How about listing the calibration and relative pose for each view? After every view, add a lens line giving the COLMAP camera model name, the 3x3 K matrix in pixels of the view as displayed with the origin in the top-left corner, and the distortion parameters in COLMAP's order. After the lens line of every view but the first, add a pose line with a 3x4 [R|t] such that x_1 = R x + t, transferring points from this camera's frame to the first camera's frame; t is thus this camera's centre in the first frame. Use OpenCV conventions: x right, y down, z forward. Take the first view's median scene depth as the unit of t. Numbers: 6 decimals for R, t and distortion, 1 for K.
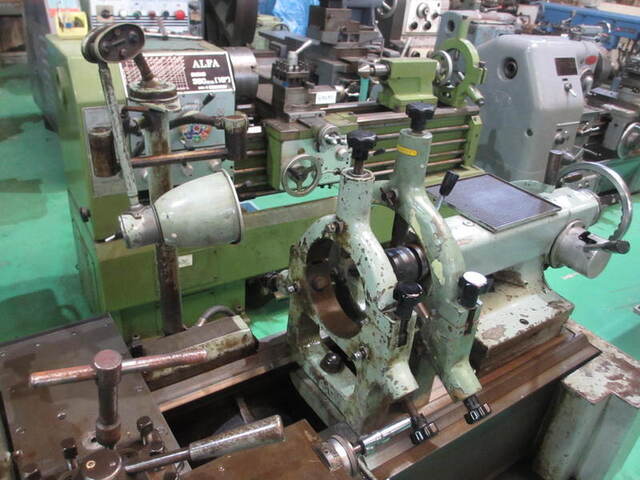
lens RADIAL K [[522.8, 0, 320.6], [0, 522.8, 240.7], [0, 0, 1]] dist [-0.039793, -0.004313]
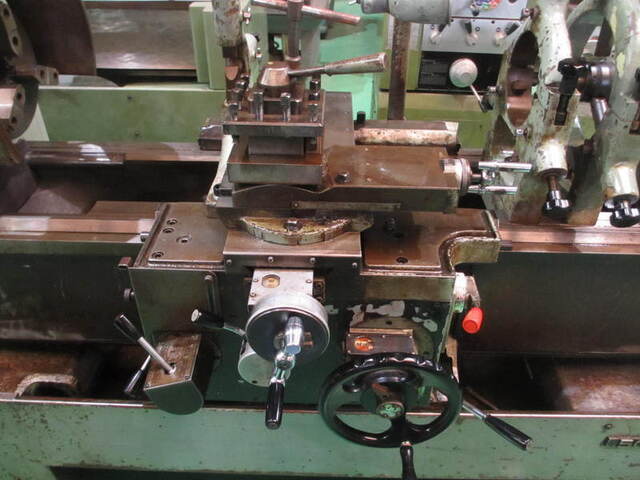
lens RADIAL K [[522.8, 0, 320.6], [0, 522.8, 239.6], [0, 0, 1]] dist [-0.039793, -0.004313]
pose [[0.803424, 0.280782, -0.525044, 0.386519], [-0.232062, 0.959757, 0.158156, 0.373995], [0.548323, -0.005223, 0.836251, -0.164049]]
